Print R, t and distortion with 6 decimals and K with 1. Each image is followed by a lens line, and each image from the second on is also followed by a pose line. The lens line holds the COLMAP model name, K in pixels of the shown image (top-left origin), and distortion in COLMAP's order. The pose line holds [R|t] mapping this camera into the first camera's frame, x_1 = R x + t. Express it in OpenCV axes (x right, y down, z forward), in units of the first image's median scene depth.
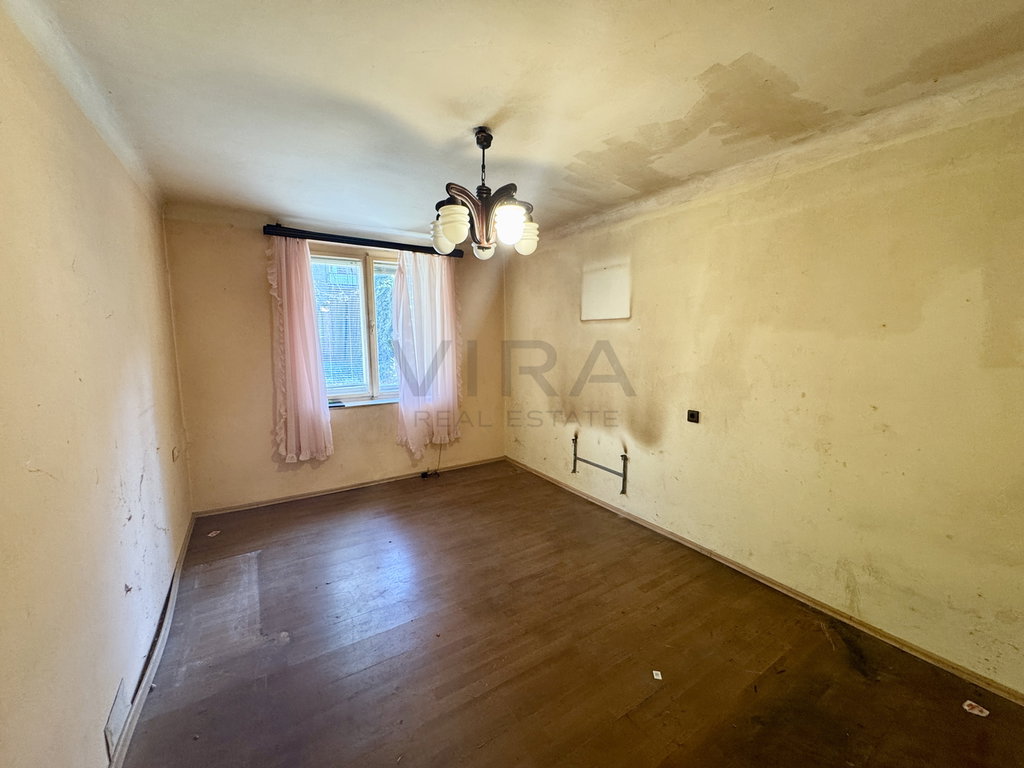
lens RADIAL K [[406.6, 0, 511.9], [0, 406.6, 383.8], [0, 0, 1]] dist [-0.004178, 0.000197]
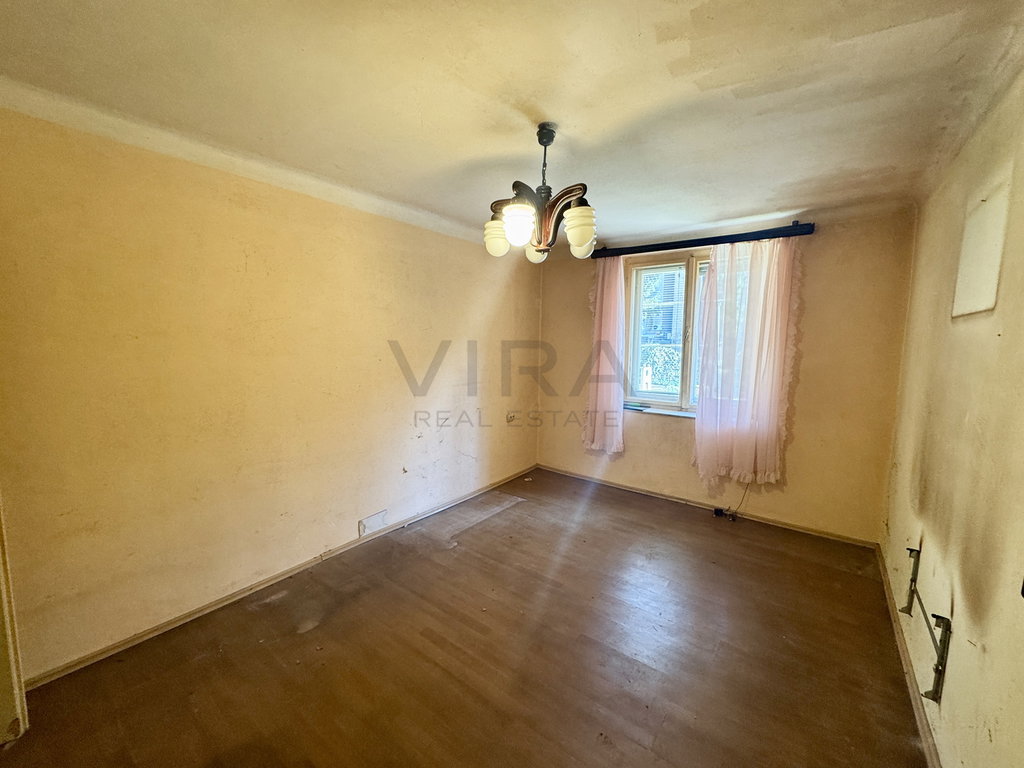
lens RADIAL K [[406.6, 0, 510.5], [0, 406.6, 384.8], [0, 0, 1]] dist [-0.004178, 0.000197]
pose [[0.336640, 0.110720, -0.935101, 0.440295], [-0.121356, 0.989883, 0.073517, -0.046496], [0.933780, 0.088732, 0.346671, 0.336602]]
